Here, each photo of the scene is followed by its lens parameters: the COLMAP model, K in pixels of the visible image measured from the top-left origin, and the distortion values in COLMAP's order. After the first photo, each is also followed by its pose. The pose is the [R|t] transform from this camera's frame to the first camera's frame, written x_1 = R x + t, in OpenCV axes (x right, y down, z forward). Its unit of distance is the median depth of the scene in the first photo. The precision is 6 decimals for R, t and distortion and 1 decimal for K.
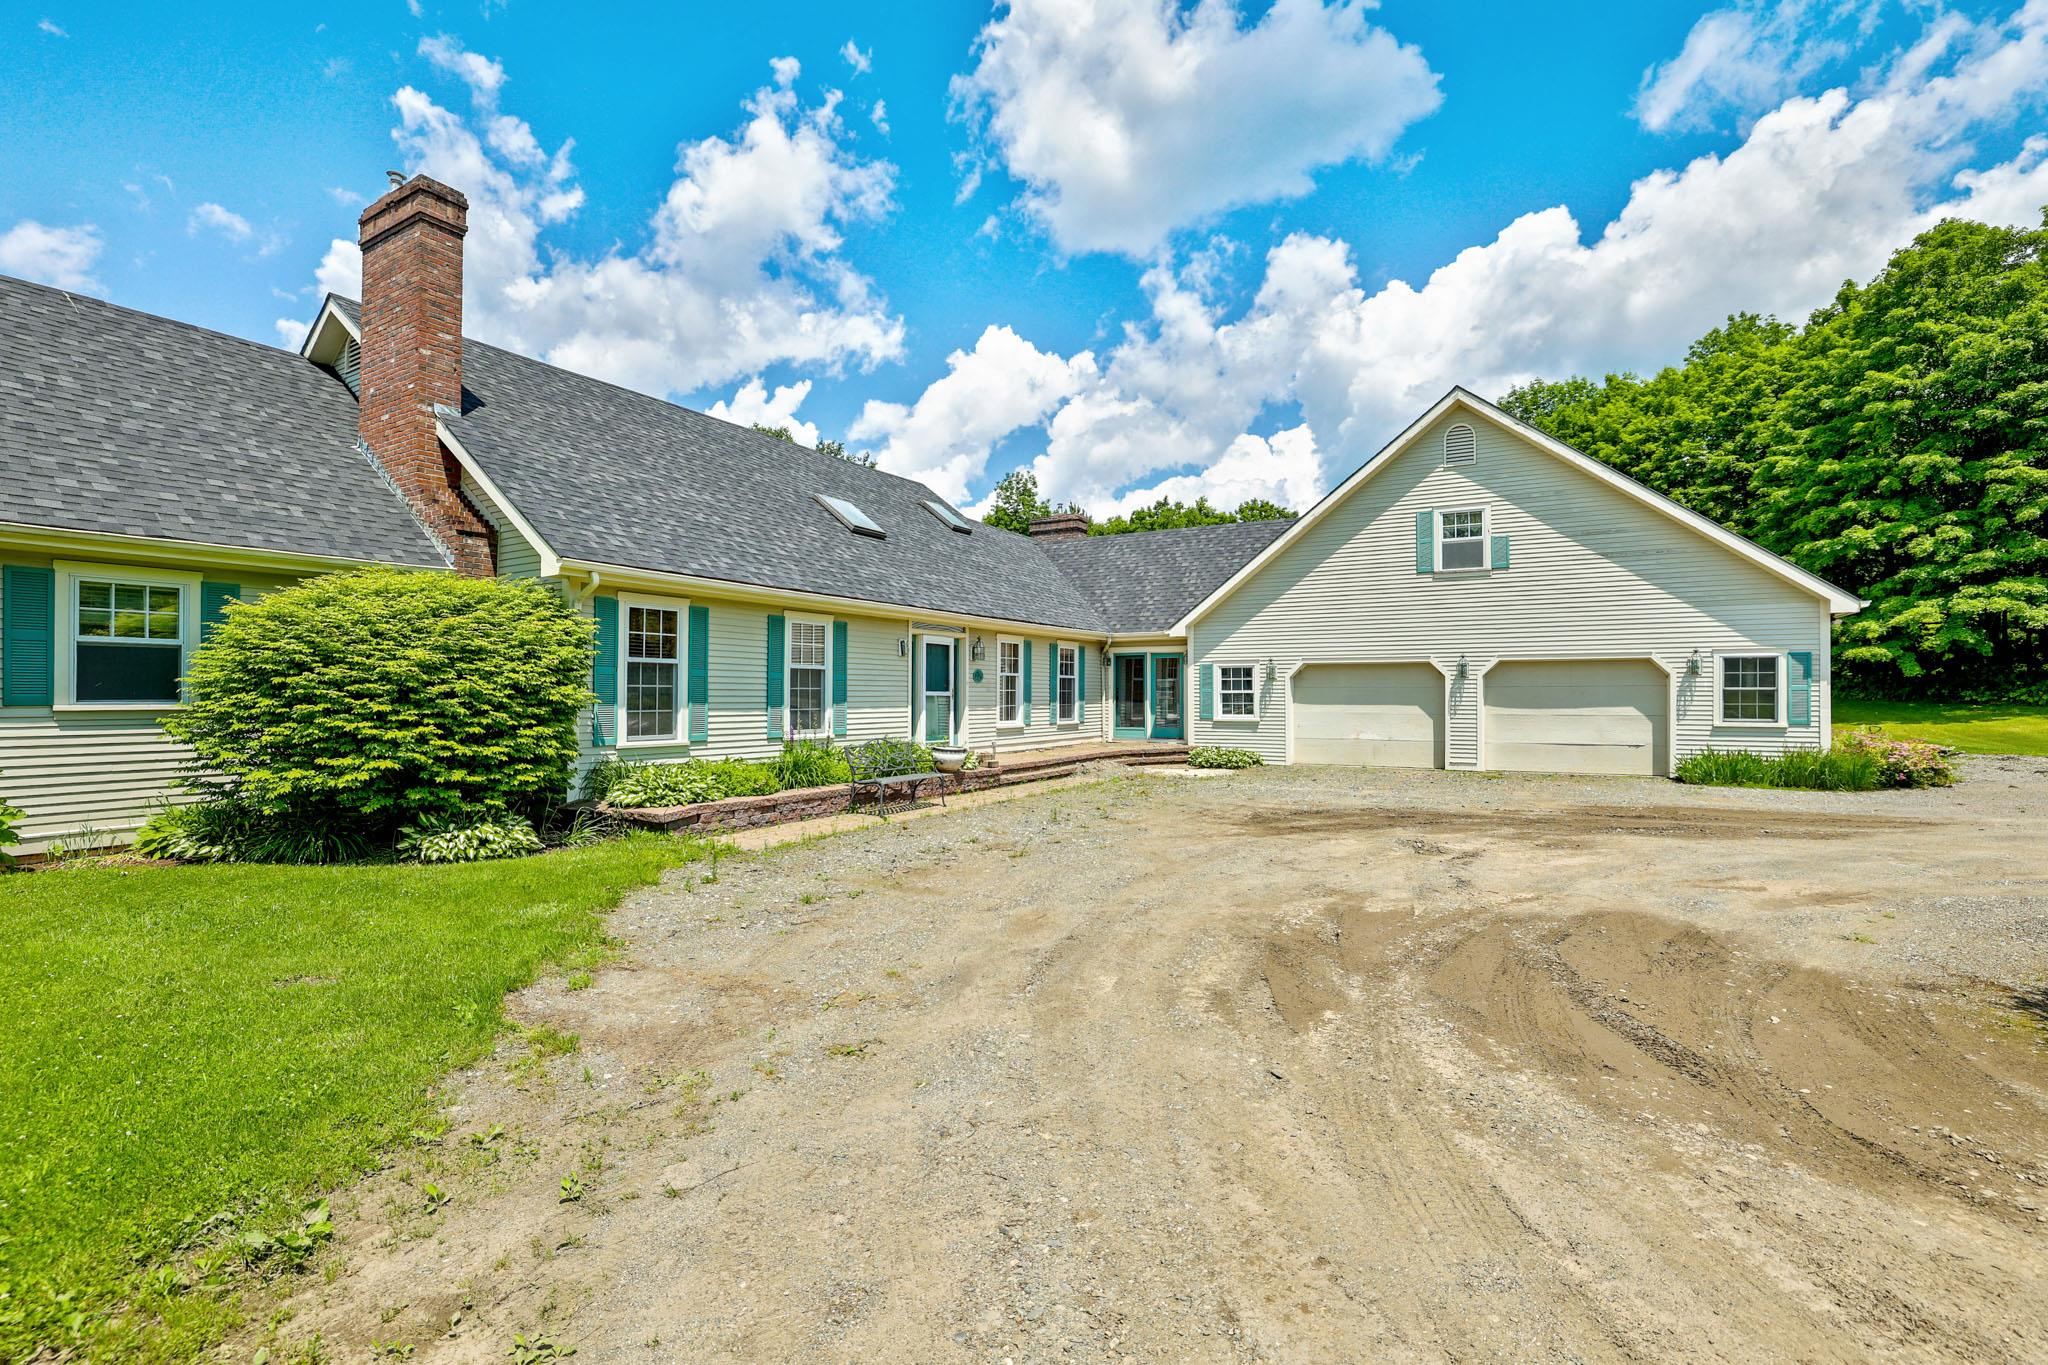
lens RADIAL K [[924.3, 0, 1013.4], [0, 924.3, 674.5], [0, 0, 1]] dist [-0.014213, 0.000226]
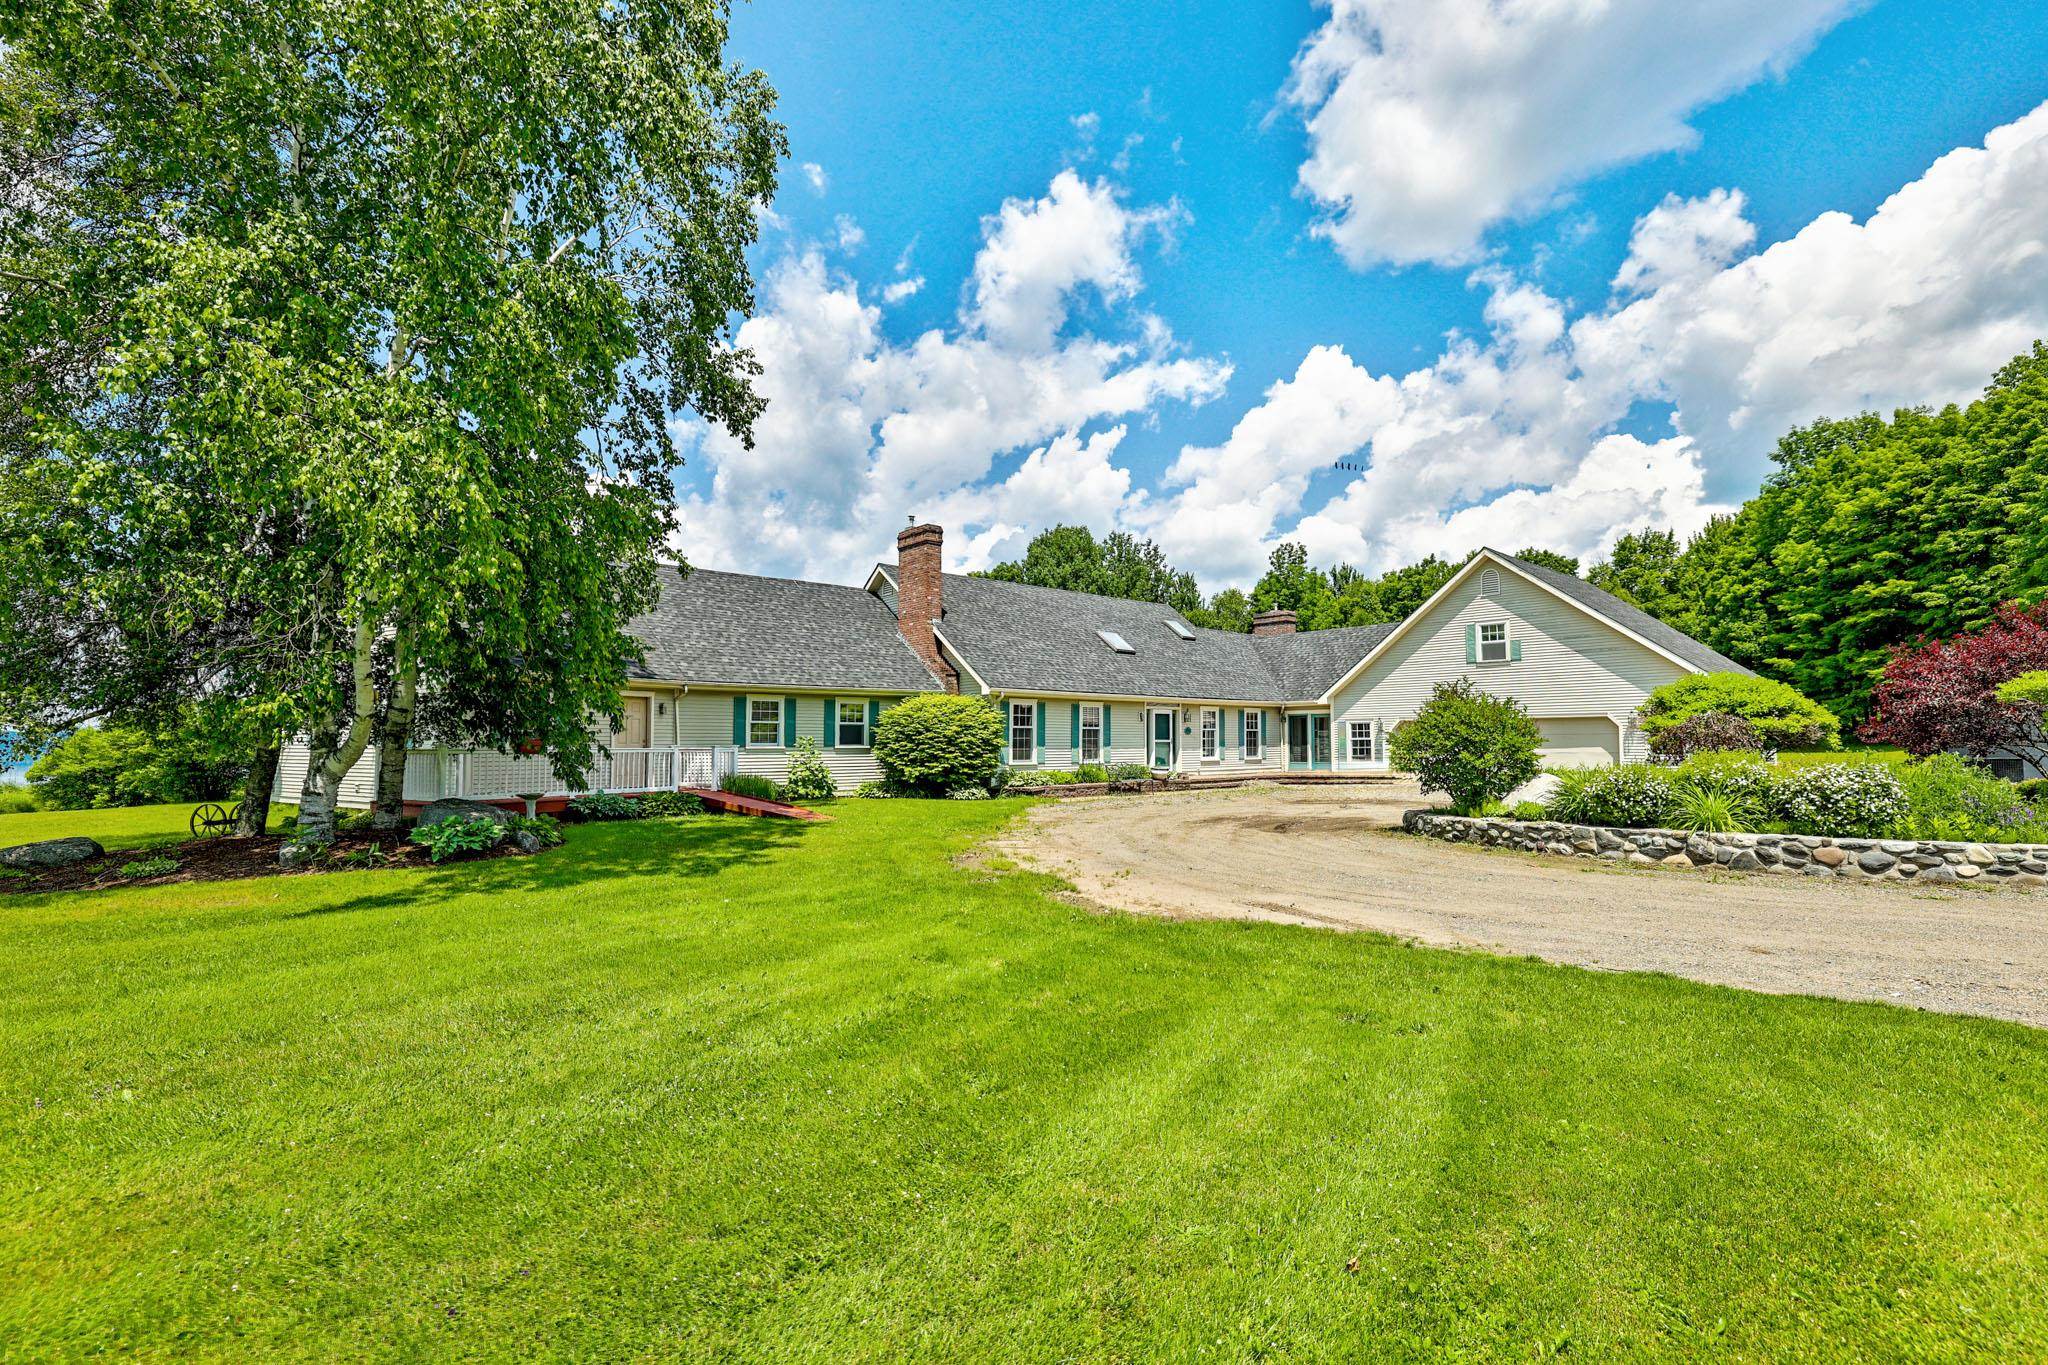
lens RADIAL K [[924.3, 0, 1013.4], [0, 924.3, 674.5], [0, 0, 1]] dist [-0.014213, 0.000226]
pose [[0.946313, -0.028115, -0.322027, 0.239499], [0.011299, 0.998479, -0.053969, -0.015718], [0.323054, 0.047432, 0.945191, -0.857750]]
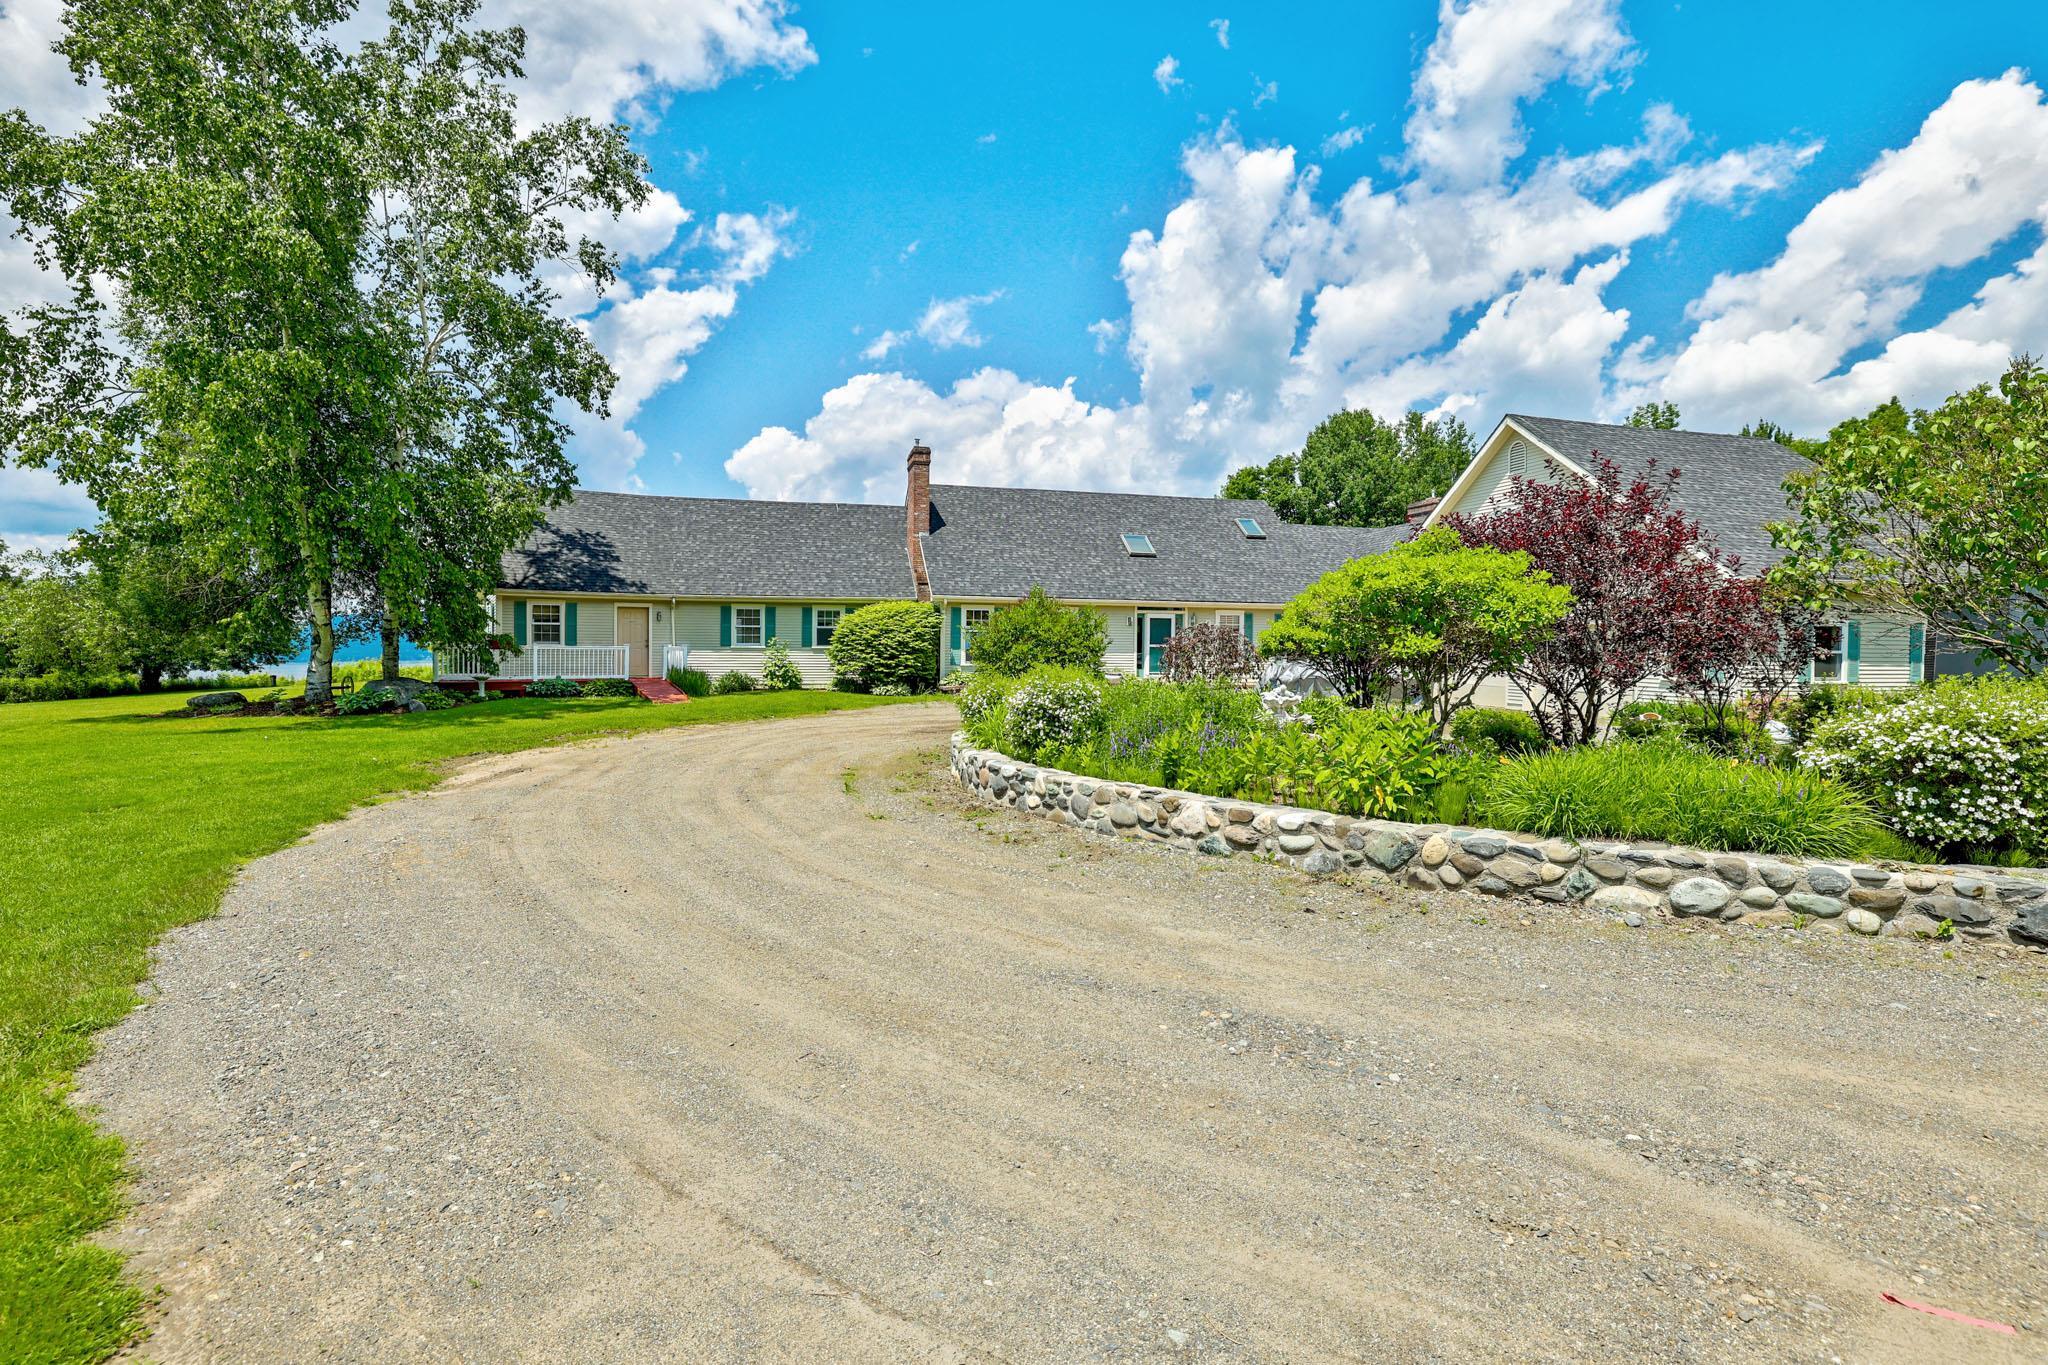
lens RADIAL K [[920.3, 0, 1024.0], [0, 920.3, 682.5], [0, 0, 1]] dist [-0.001215, 0.026678]
pose [[0.723288, 0.036776, -0.689566, 1.032301], [0.006360, 0.998184, 0.059906, -0.018756], [0.690517, -0.047715, 0.721741, -0.520523]]
